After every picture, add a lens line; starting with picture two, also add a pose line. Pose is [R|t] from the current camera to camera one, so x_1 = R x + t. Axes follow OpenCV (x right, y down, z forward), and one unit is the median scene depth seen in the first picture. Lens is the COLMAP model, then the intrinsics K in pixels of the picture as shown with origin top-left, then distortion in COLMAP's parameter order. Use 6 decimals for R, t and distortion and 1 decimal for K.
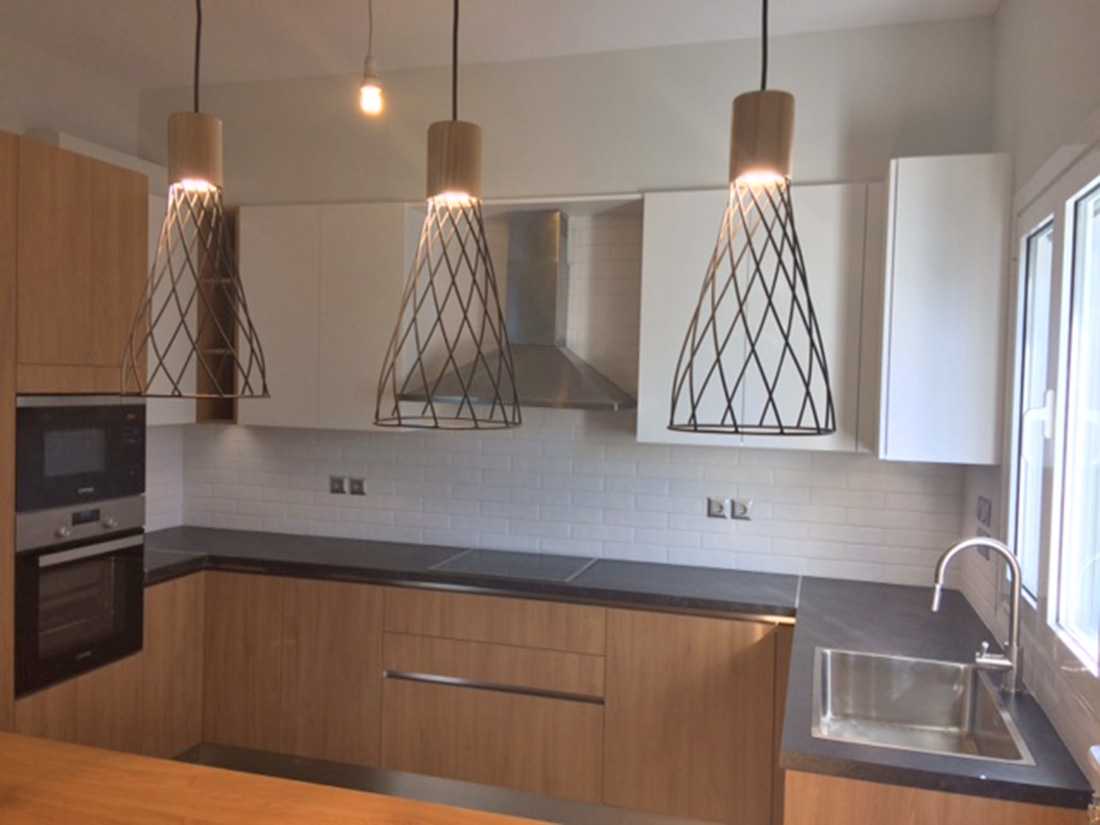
lens RADIAL K [[932.0, 0, 551.7], [0, 932.0, 412.1], [0, 0, 1]] dist [0.091661, -0.076663]
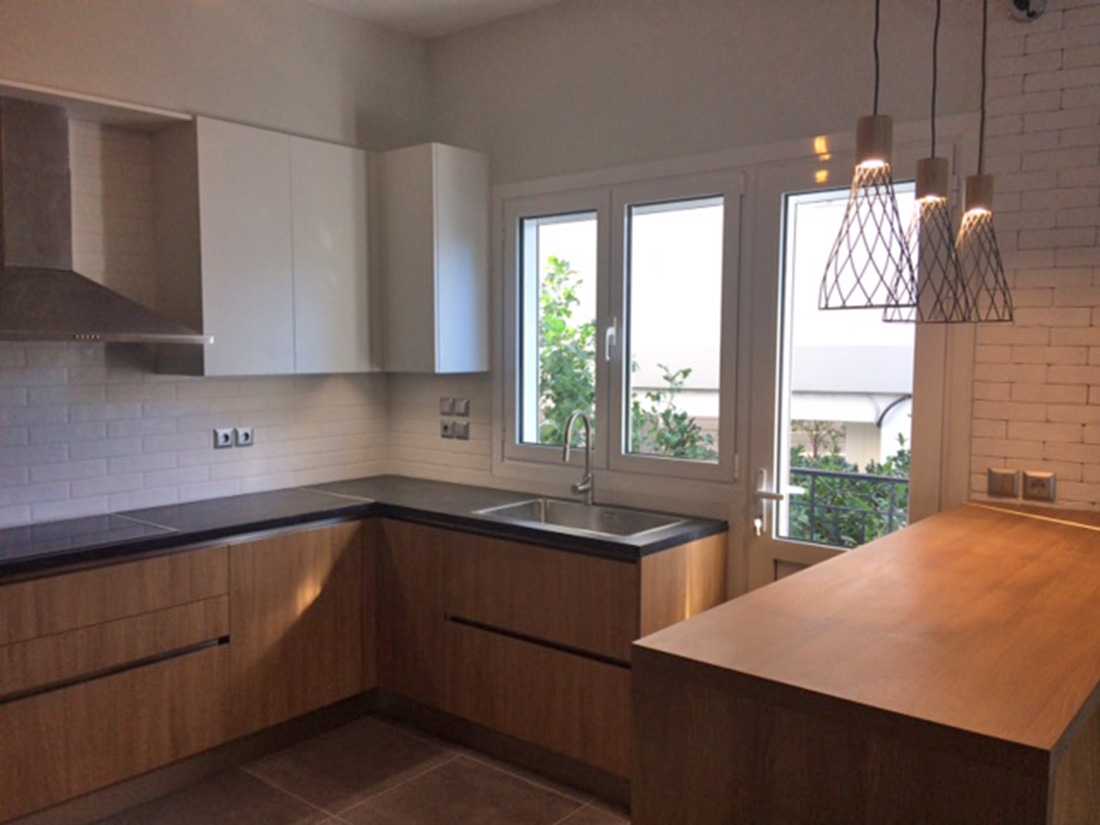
lens RADIAL K [[932.0, 0, 545.8], [0, 932.0, 412.3], [0, 0, 1]] dist [0.091661, -0.076663]
pose [[0.396254, -0.092808, 0.913438, -0.666683], [0.040625, 0.995676, 0.083540, 0.001859], [-0.917242, 0.004005, 0.398311, 0.286521]]
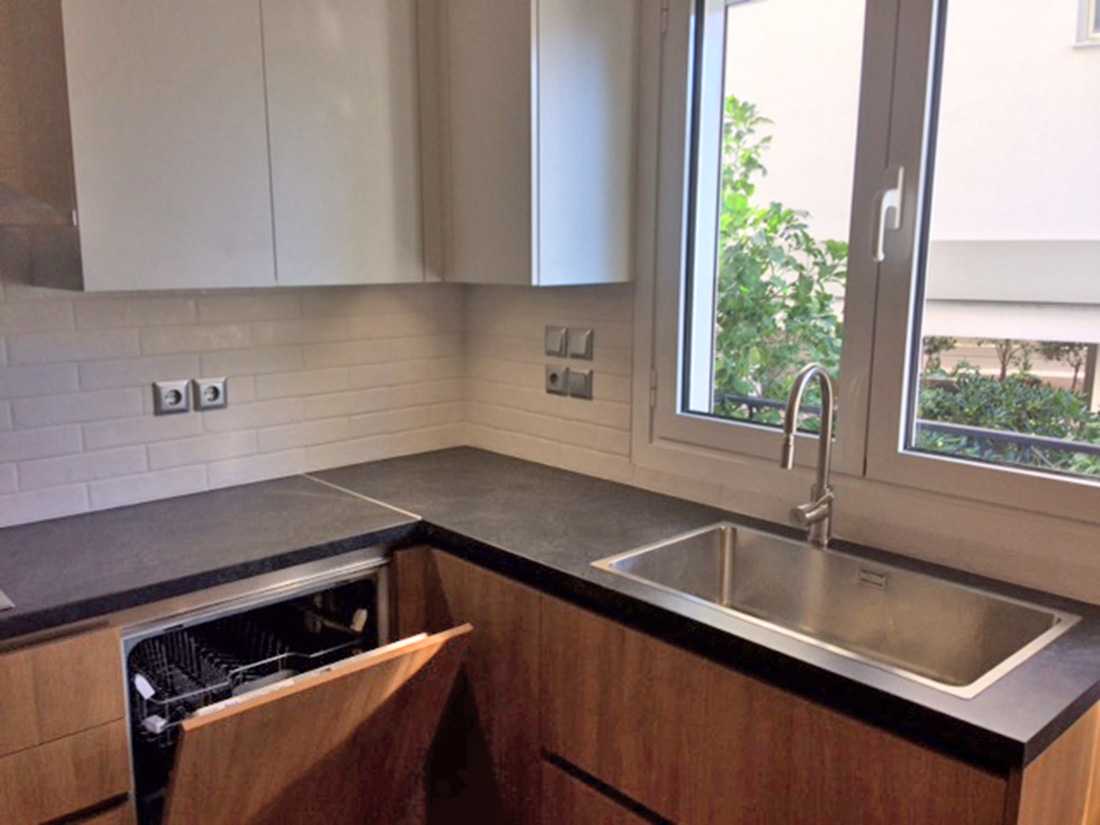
lens RADIAL K [[932.0, 0, 541.0], [0, 932.0, 418.8], [0, 0, 1]] dist [0.091661, -0.076663]
pose [[0.520506, -0.182255, 0.834181, -0.217326], [0.043780, 0.981366, 0.187095, 0.014287], [-0.852735, -0.060863, 0.518786, 0.525229]]
